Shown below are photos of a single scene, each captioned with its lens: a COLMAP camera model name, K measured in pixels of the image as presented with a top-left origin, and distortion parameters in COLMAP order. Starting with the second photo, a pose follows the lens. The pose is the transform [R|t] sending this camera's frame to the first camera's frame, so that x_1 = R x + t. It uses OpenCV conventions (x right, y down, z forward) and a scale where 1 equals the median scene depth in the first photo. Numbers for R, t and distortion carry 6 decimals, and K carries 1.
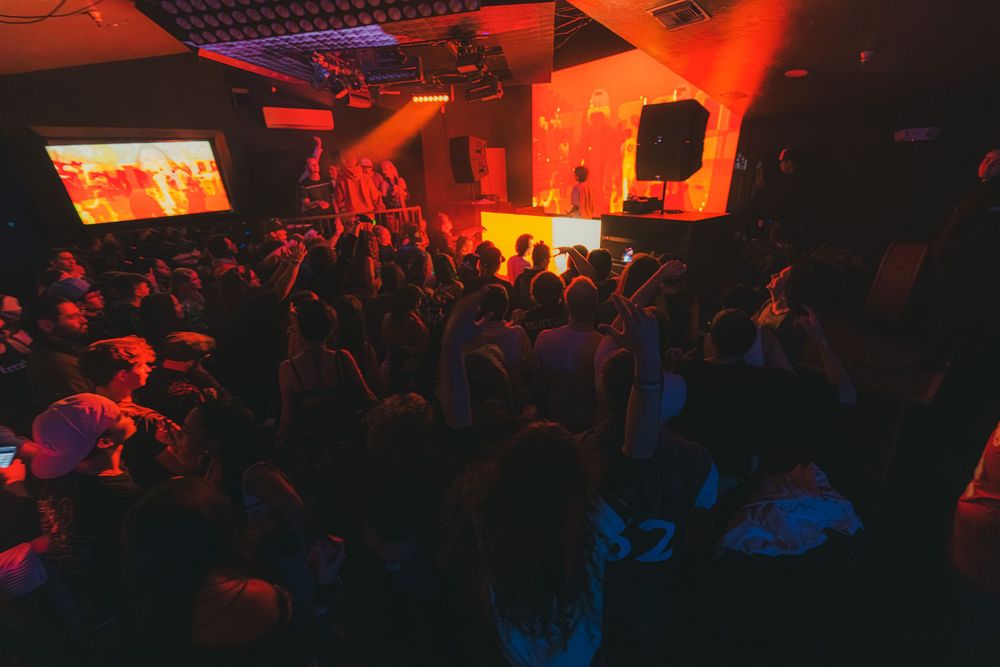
lens RADIAL K [[395.7, 0, 500.4], [0, 395.7, 330.8], [0, 0, 1]] dist [0.006028, 0.000537]
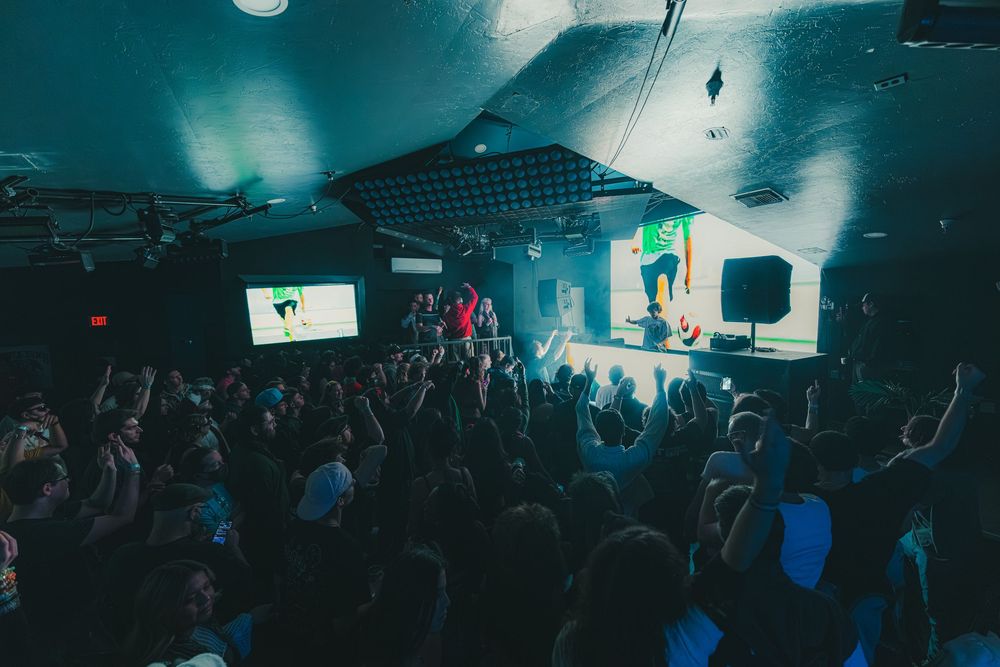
lens RADIAL K [[395.7, 0, 500.2], [0, 395.7, 336.0], [0, 0, 1]] dist [0.006028, 0.000537]
pose [[0.986676, 0.026334, -0.160550, -0.072624], [-0.072234, 0.955126, -0.287256, 0.010980], [0.145781, 0.295026, 0.944303, -0.082695]]
